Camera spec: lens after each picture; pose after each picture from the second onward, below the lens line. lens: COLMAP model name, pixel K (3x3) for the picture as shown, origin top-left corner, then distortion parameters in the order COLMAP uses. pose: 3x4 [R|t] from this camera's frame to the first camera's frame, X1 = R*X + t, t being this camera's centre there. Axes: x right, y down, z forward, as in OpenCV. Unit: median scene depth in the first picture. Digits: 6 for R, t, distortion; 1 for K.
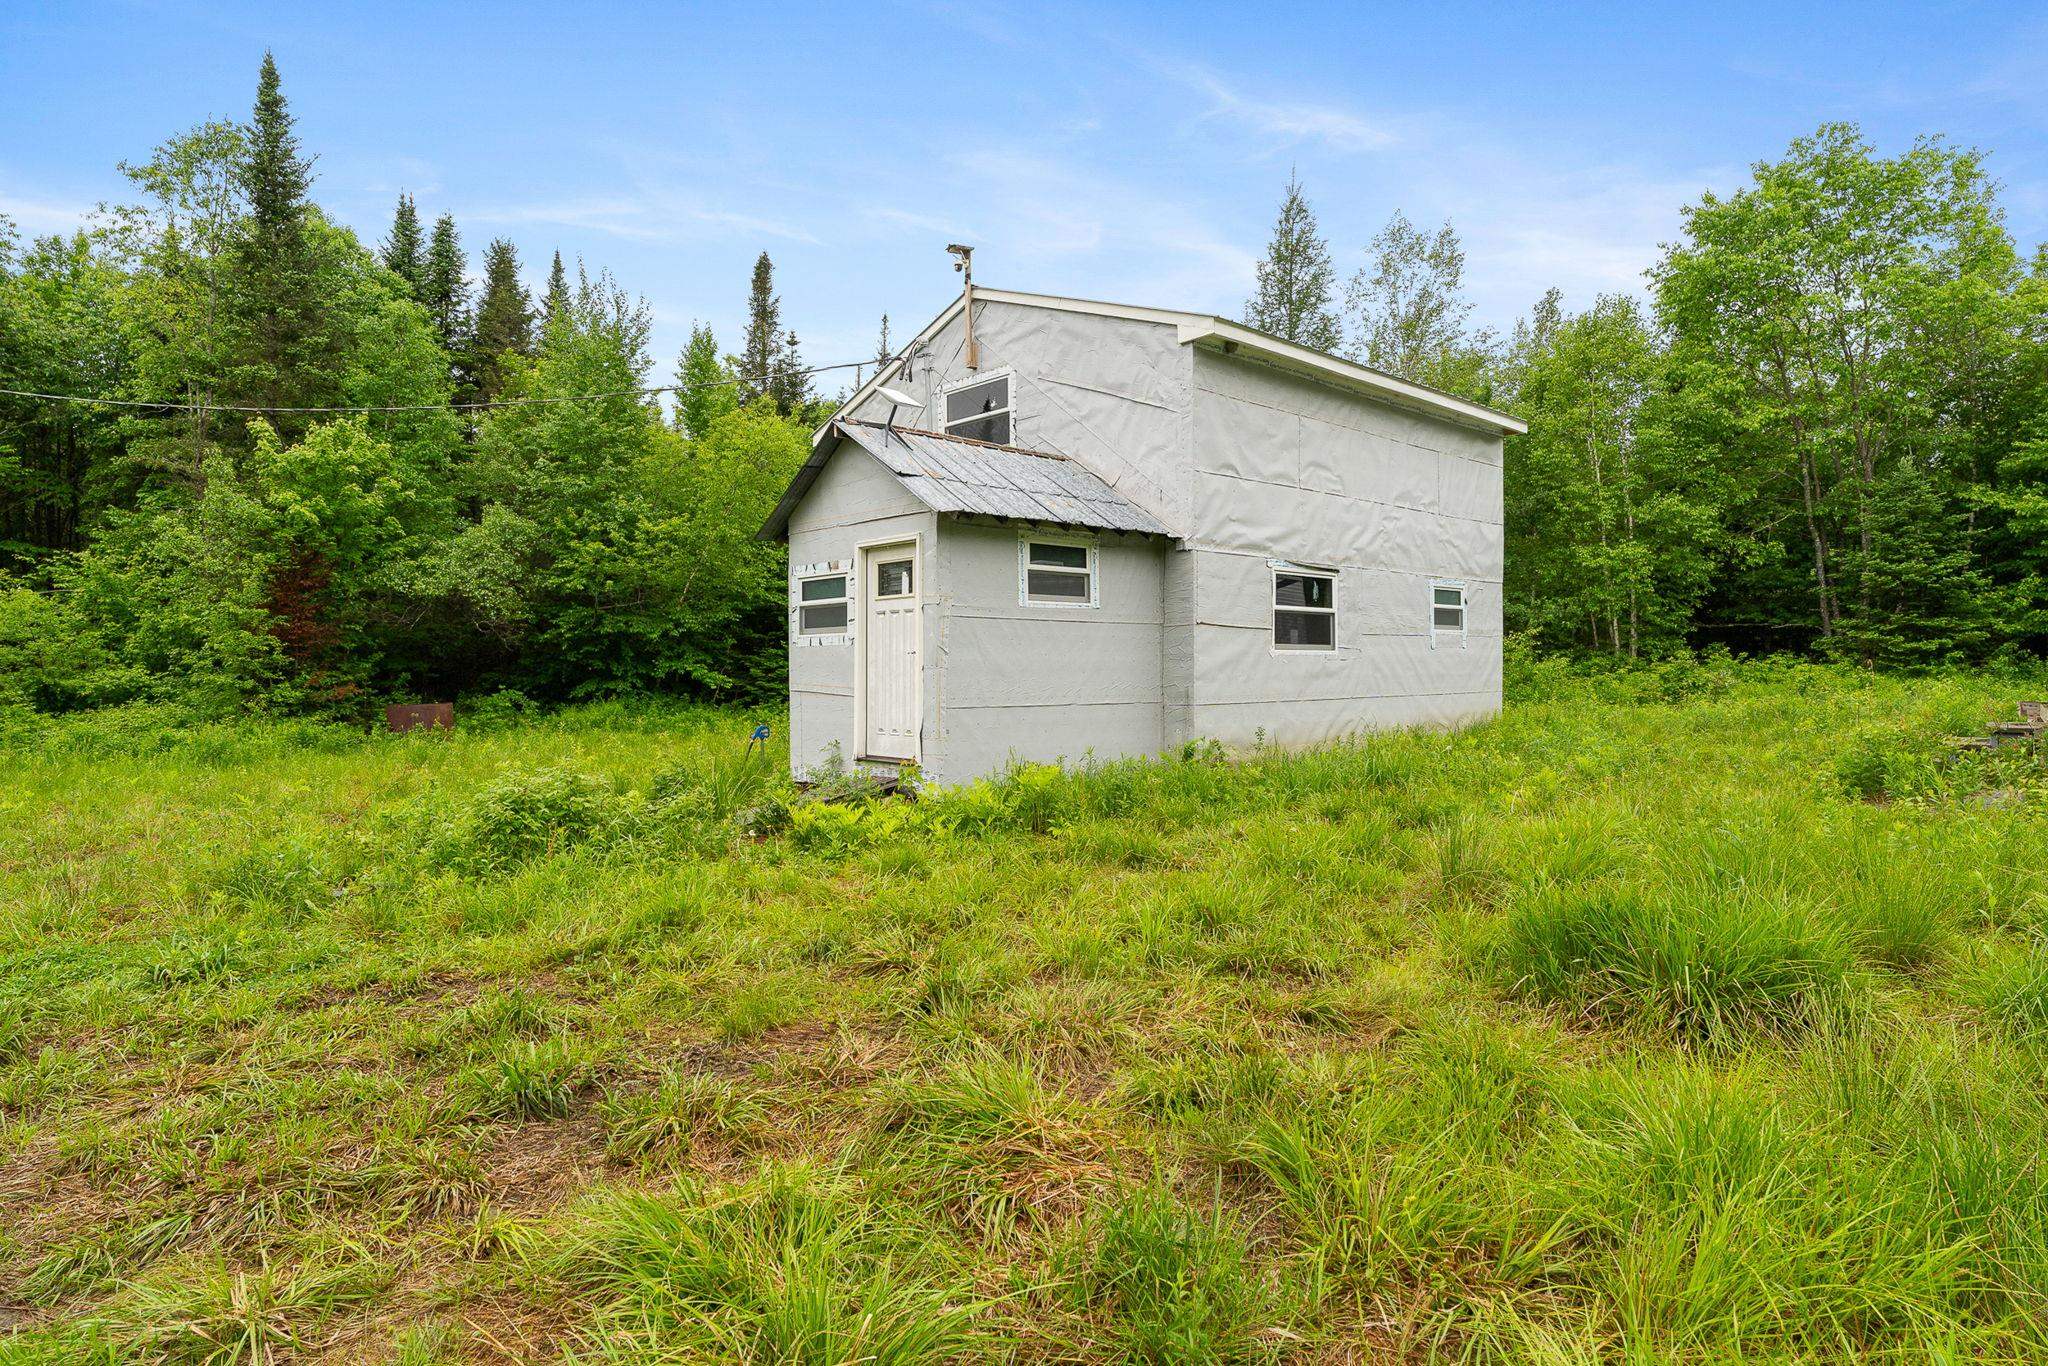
lens RADIAL K [[1351.4, 0, 1024.0], [0, 1351.4, 683.0], [0, 0, 1]] dist [-0.090205, 0.081610]
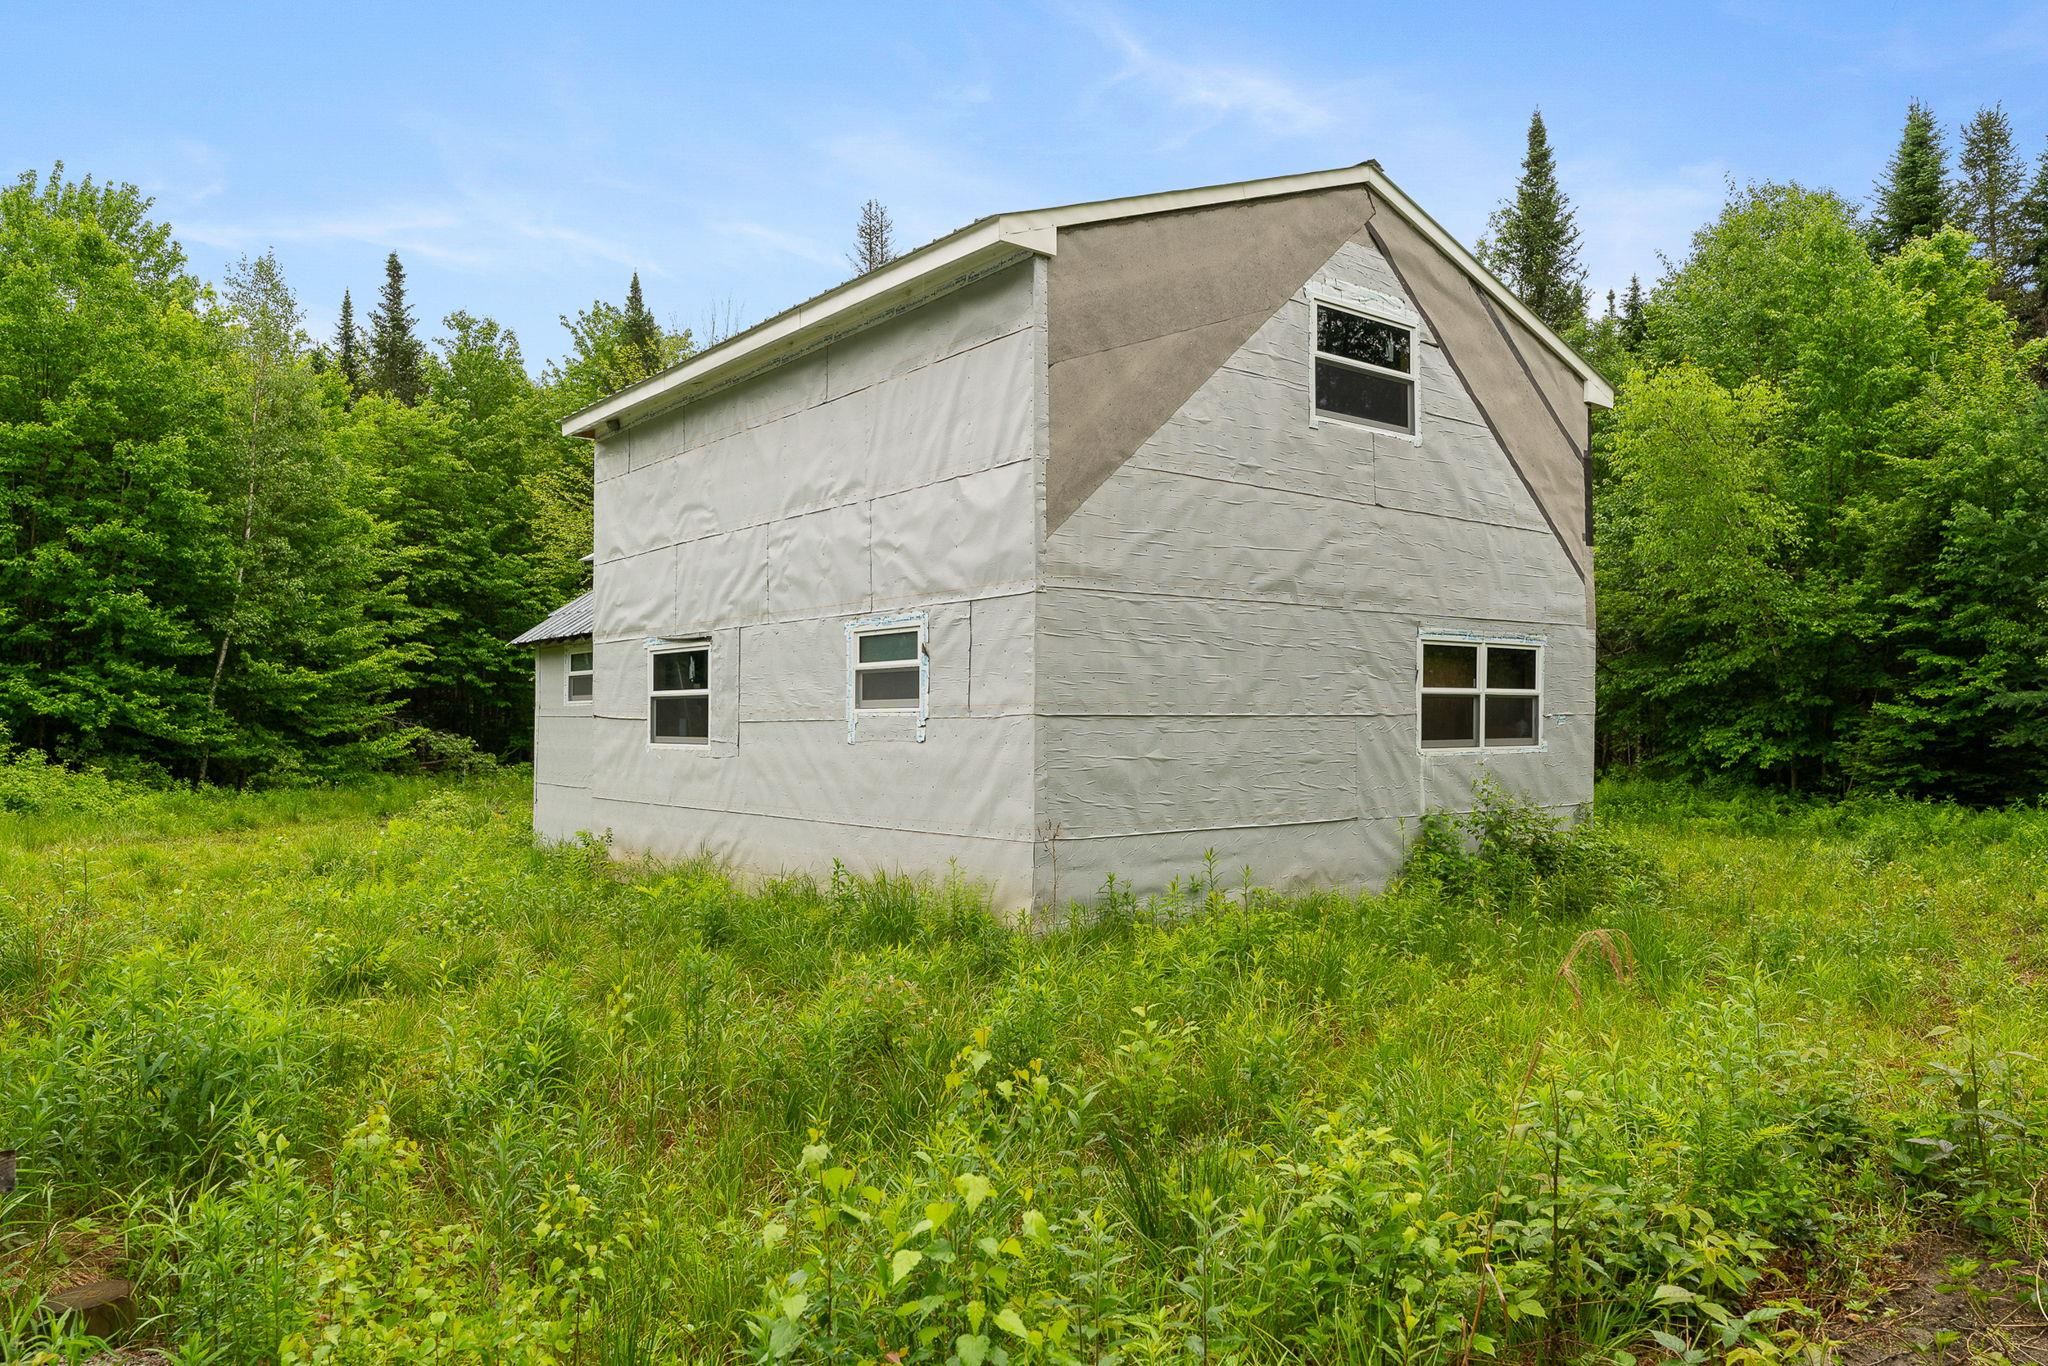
lens RADIAL K [[1351.4, 0, 1024.0], [0, 1351.4, 683.0], [0, 0, 1]] dist [-0.090205, 0.081610]
pose [[-0.121002, -0.024075, -0.992360, 0.938348], [-0.008642, 0.999694, -0.023200, -0.042145], [0.992615, 0.005768, -0.121173, 1.246006]]
